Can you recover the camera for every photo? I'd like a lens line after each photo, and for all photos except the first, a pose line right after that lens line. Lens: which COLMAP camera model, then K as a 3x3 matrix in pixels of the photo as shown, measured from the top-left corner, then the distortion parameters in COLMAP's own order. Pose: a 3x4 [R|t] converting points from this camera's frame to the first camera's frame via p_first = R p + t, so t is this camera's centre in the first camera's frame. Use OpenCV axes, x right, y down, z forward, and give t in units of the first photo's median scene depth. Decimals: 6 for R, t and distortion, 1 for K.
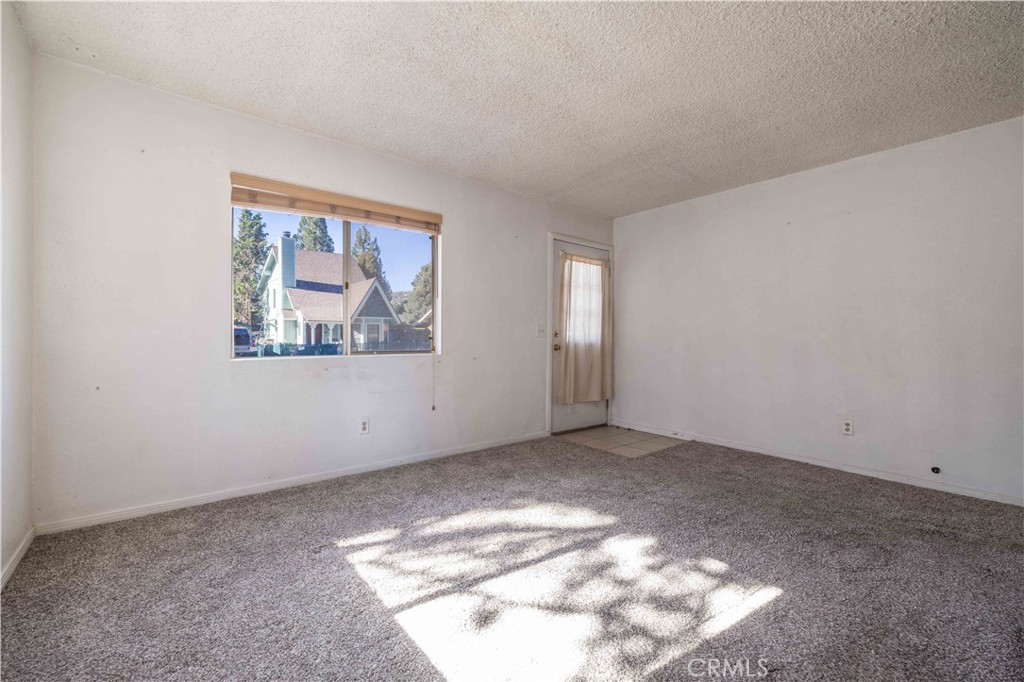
lens RADIAL K [[431.9, 0, 503.7], [0, 431.9, 336.0], [0, 0, 1]] dist [-0.001788, -0.000319]
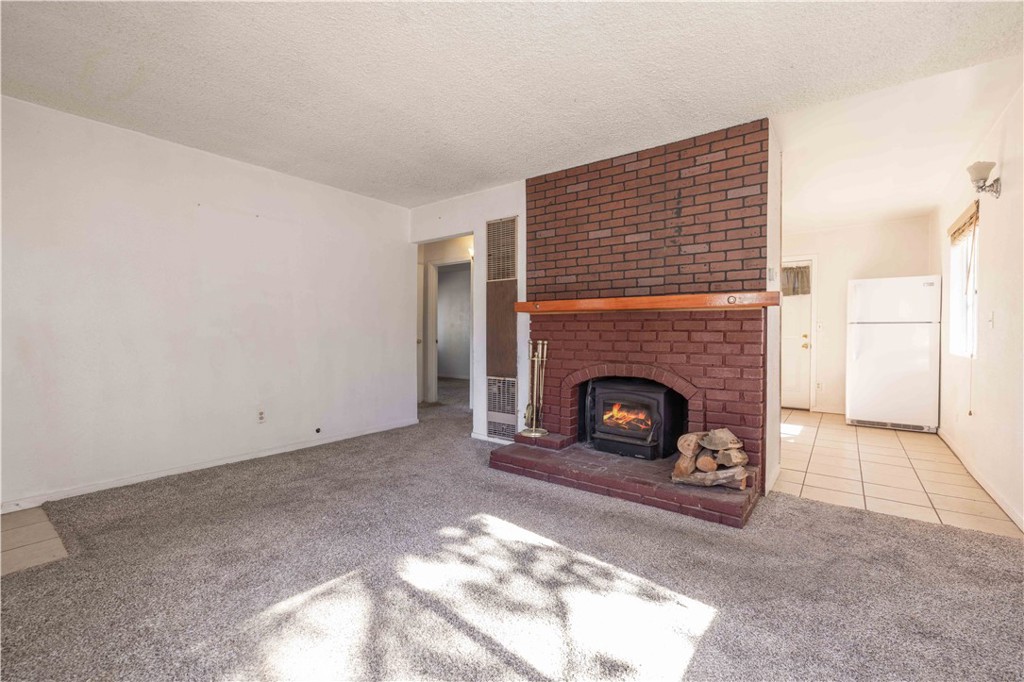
lens RADIAL K [[431.9, 0, 503.7], [0, 431.9, 336.0], [0, 0, 1]] dist [-0.001788, -0.000319]
pose [[-0.242655, -0.017893, 0.969948, -0.464065], [-0.008189, 0.999832, 0.016395, -0.012349], [-0.970078, -0.003964, -0.242761, 0.802147]]
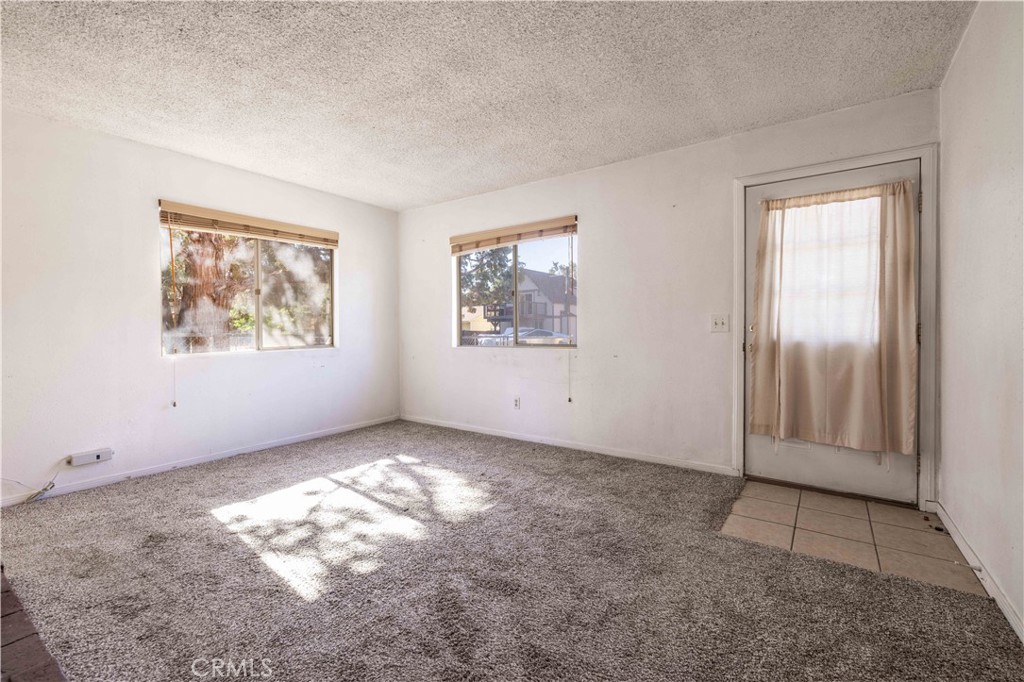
lens RADIAL K [[431.9, 0, 503.7], [0, 431.9, 336.0], [0, 0, 1]] dist [-0.001788, -0.000319]
pose [[0.271545, 0.005629, -0.962409, 1.054308], [0.007687, 0.999938, 0.008017, -0.000935], [0.962395, -0.009575, 0.271485, 0.723290]]
